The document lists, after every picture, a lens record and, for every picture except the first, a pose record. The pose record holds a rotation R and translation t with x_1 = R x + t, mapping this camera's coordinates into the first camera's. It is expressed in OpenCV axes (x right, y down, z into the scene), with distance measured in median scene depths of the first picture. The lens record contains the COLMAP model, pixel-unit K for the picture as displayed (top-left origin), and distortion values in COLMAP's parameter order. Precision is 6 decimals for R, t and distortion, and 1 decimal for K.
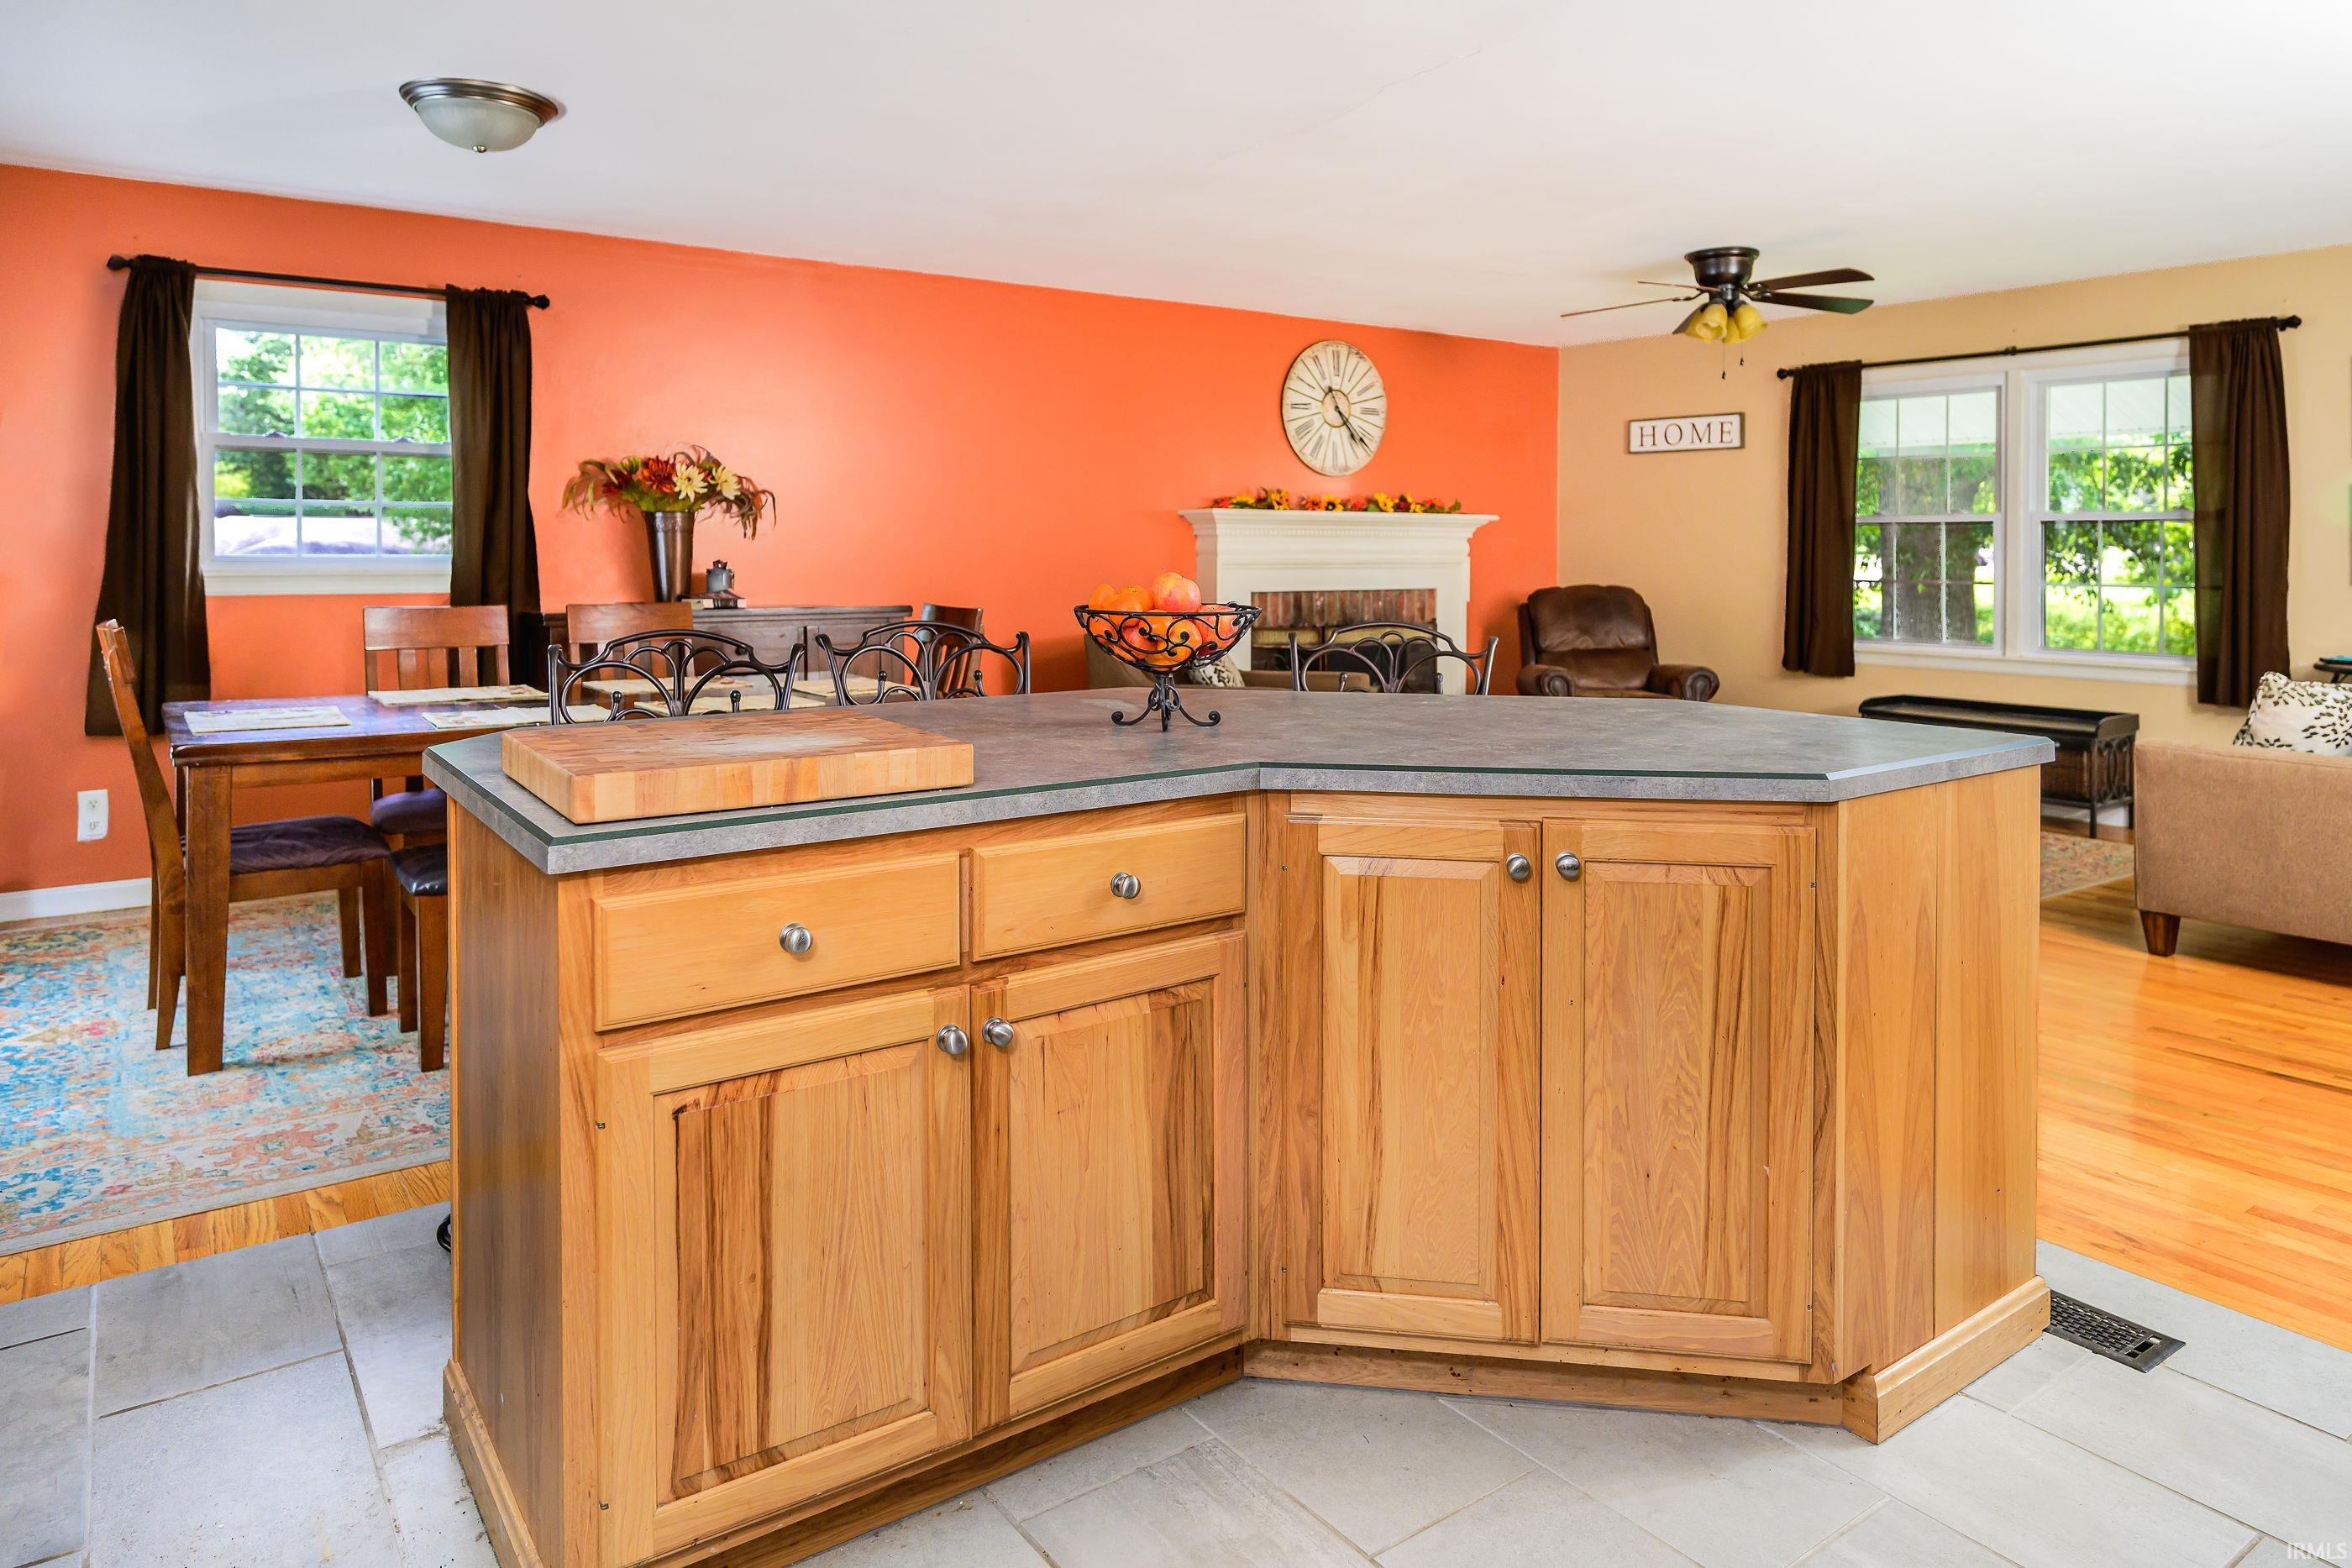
lens RADIAL K [[1610.0, 0, 1240.3], [0, 1610.0, 541.9], [0, 0, 1]] dist [-0.001900, 0.011075]
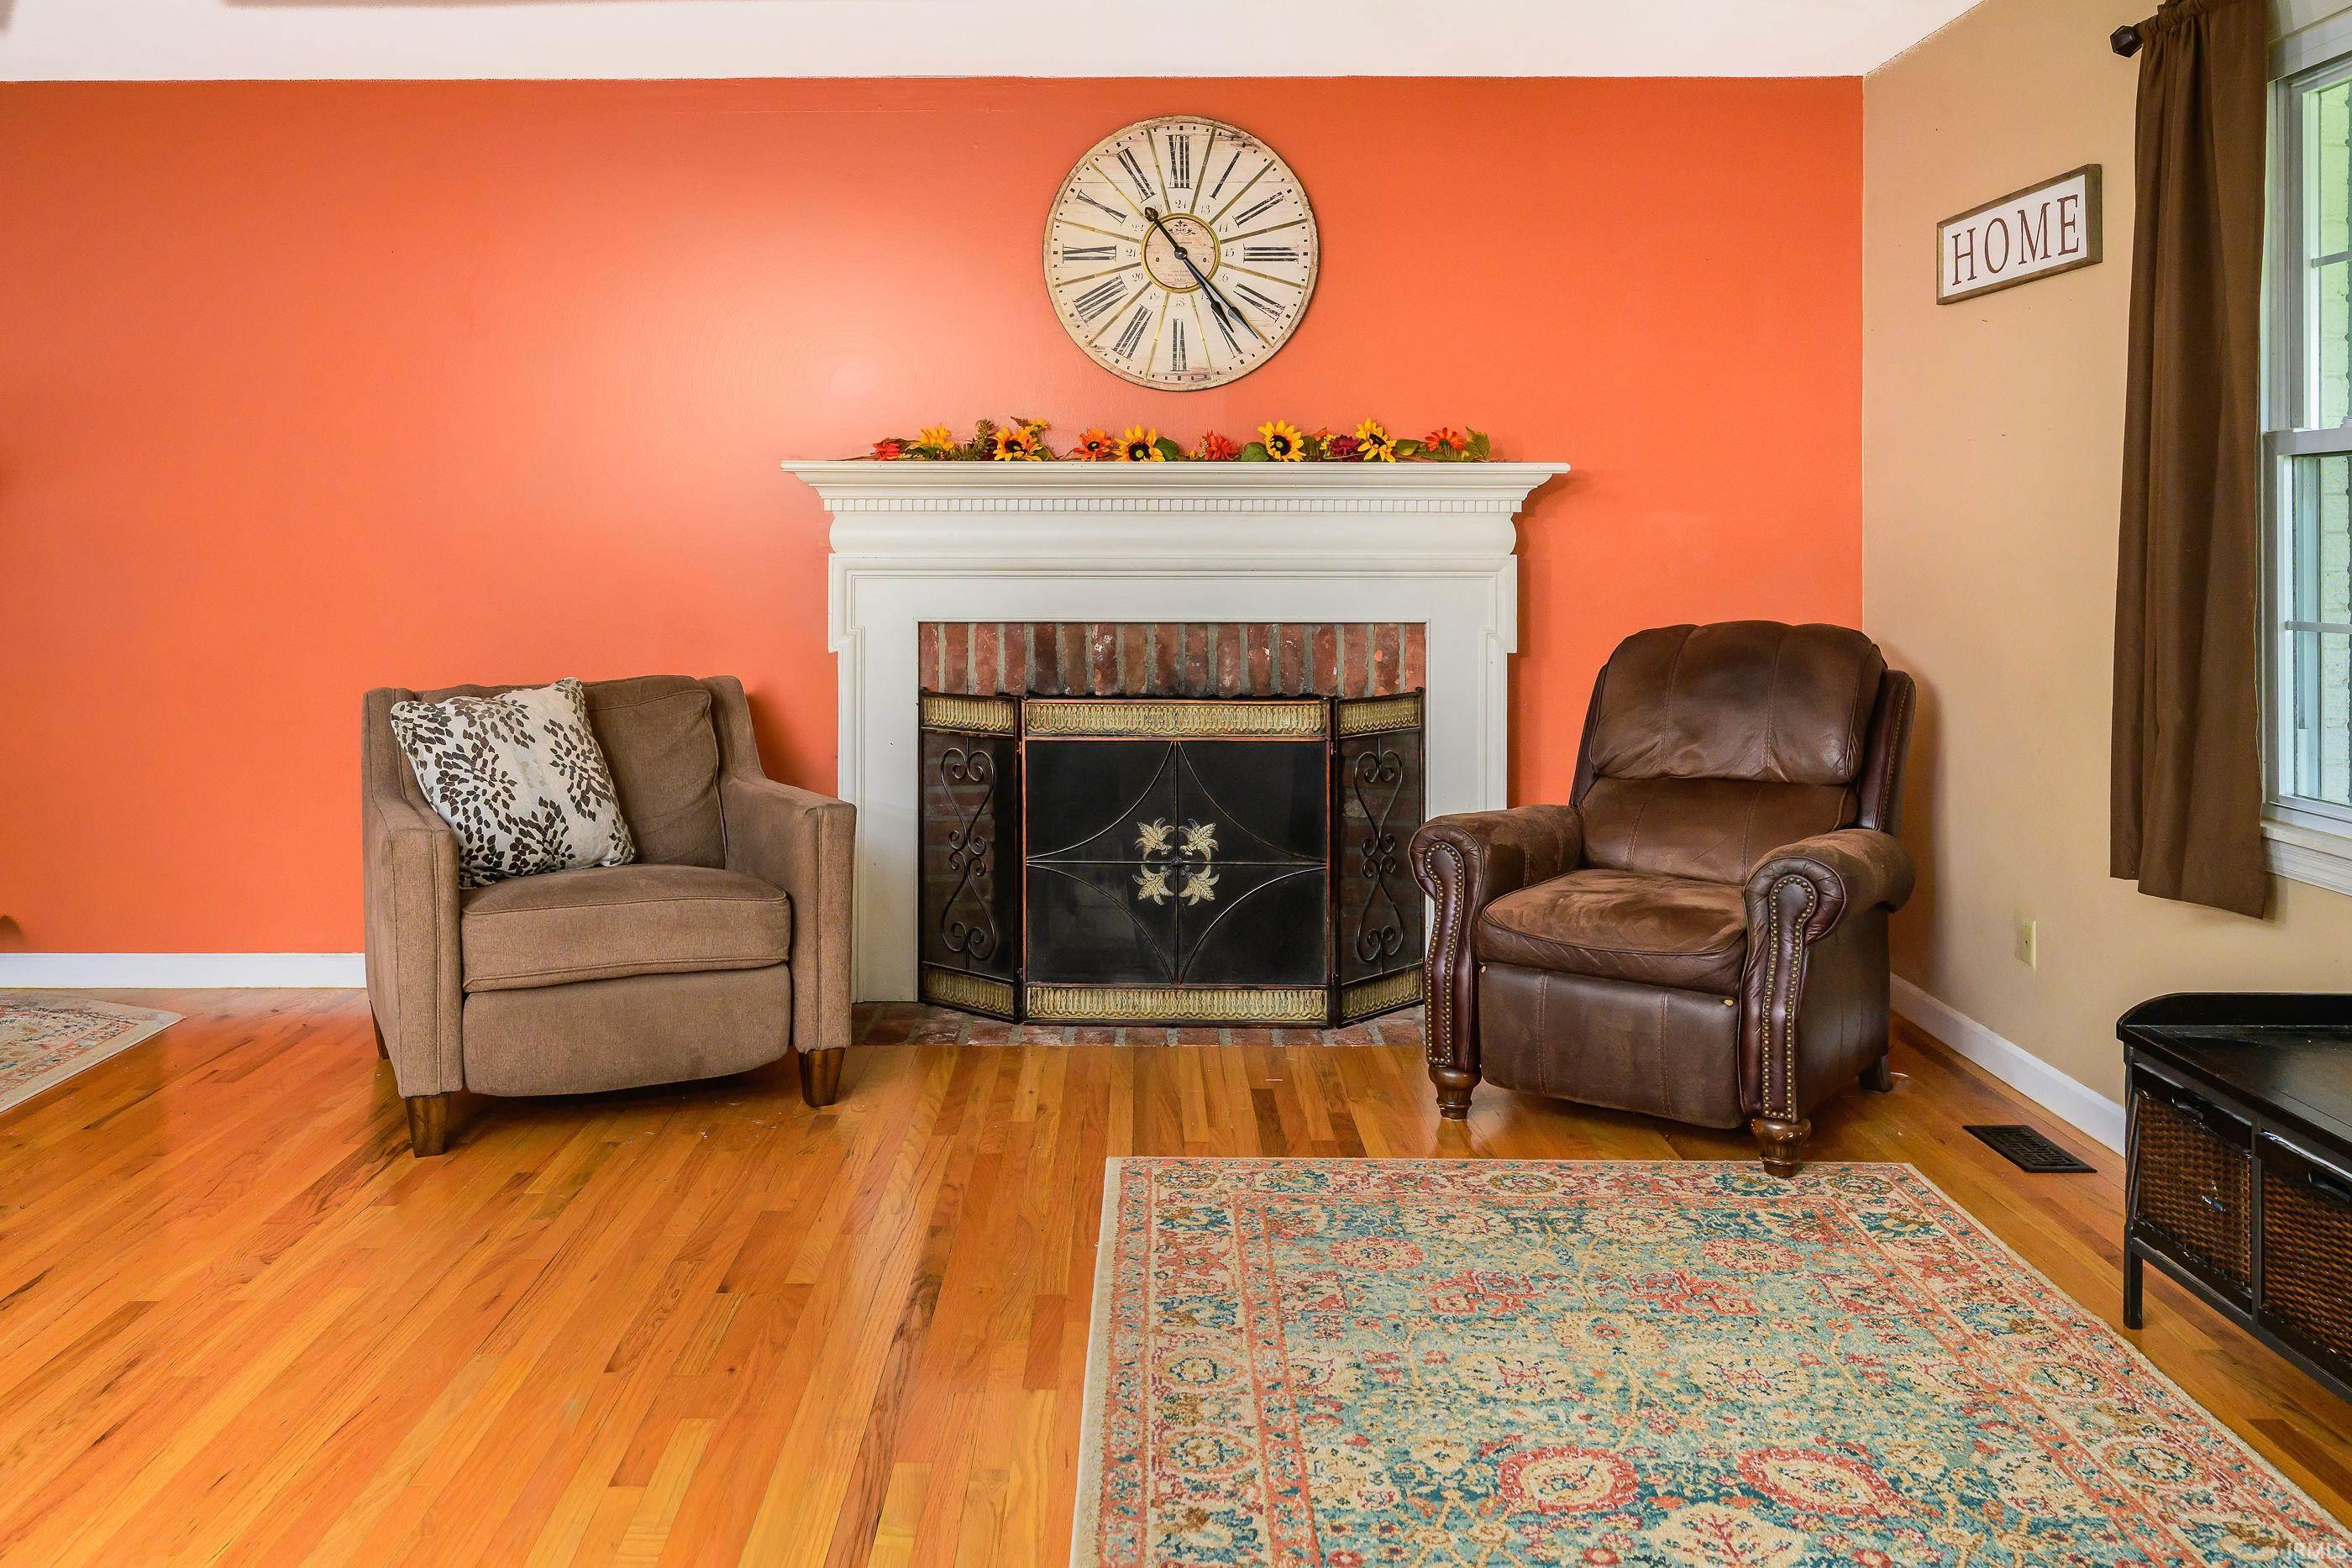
lens RADIAL K [[2062.1, 0, 1111.8], [0, 2062.1, 526.8], [0, 0, 1]] dist [-0.011974, -0.024666]
pose [[0.776522, -0.007462, -0.630045, 0.447641], [0.004792, 0.999971, -0.005937, 0.004651], [0.630071, 0.001591, 0.776536, 0.504905]]
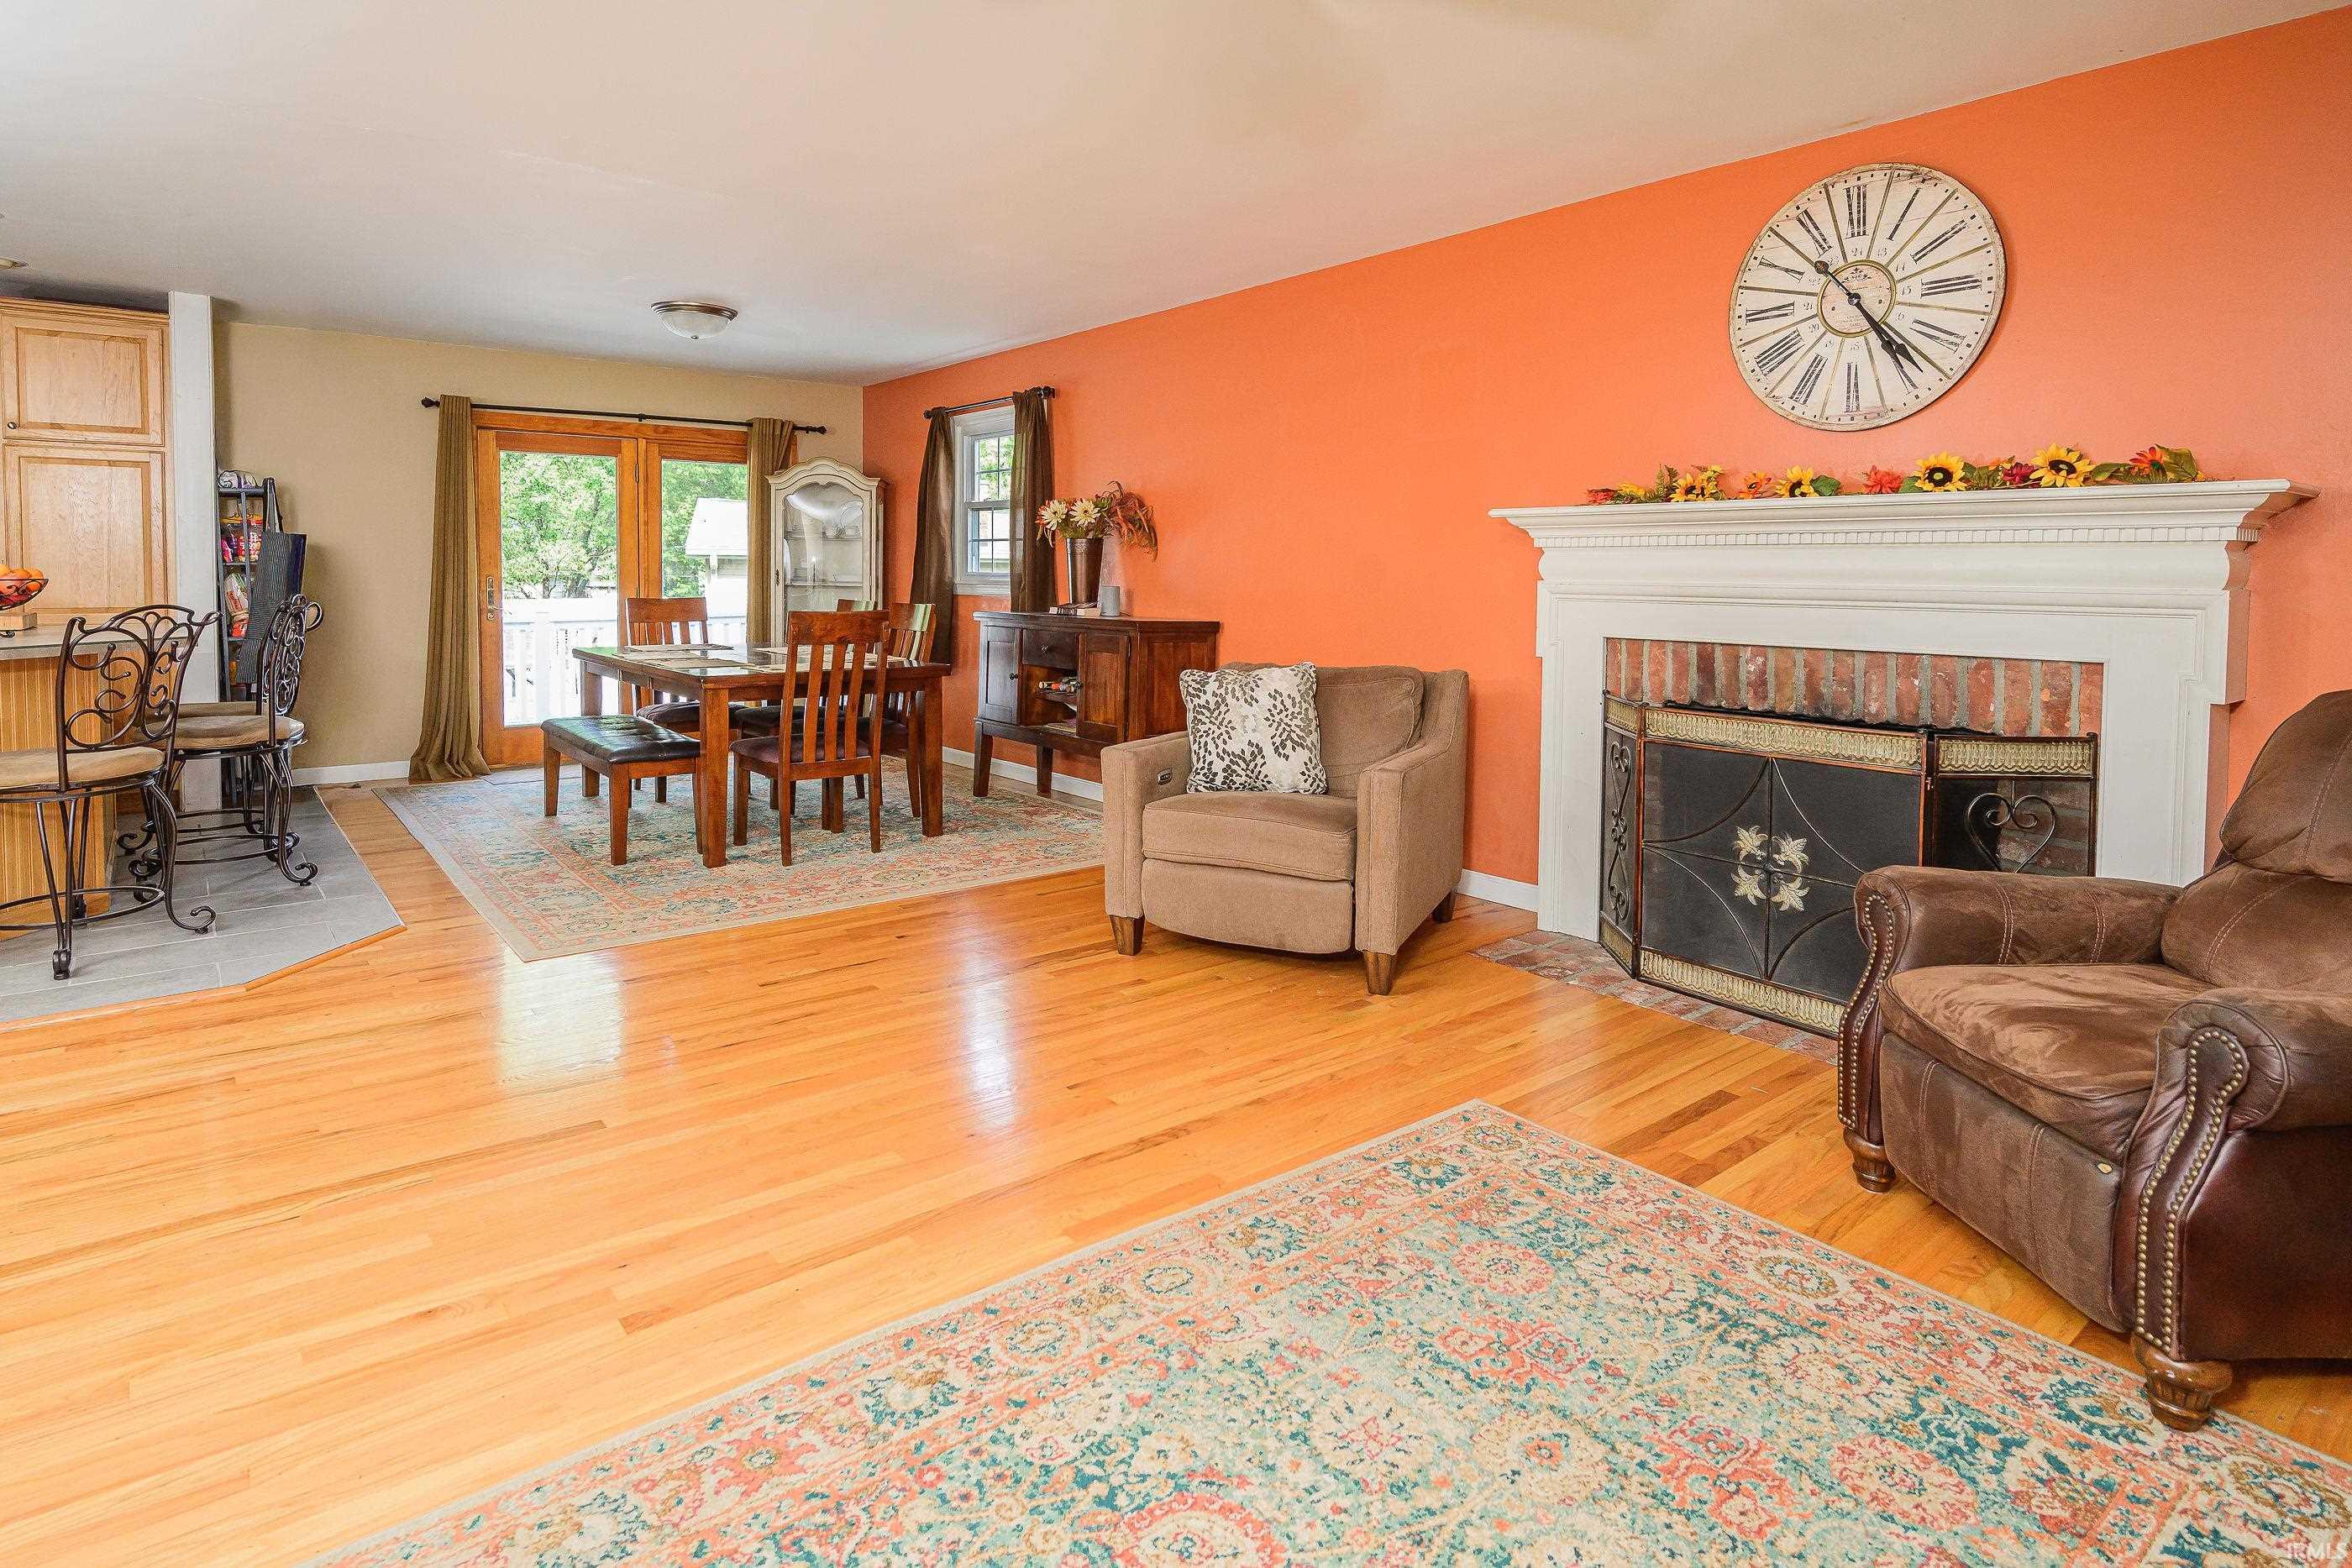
lens RADIAL K [[1265.6, 0, 1131.2], [0, 1265.6, 610.1], [0, 0, 1]] dist [0.001442, 0.002252]
pose [[-0.023250, 0.026065, -0.999390, 0.483831], [-0.005013, 0.999644, 0.026188, 0.008067], [0.999717, 0.005619, -0.023111, 0.789275]]
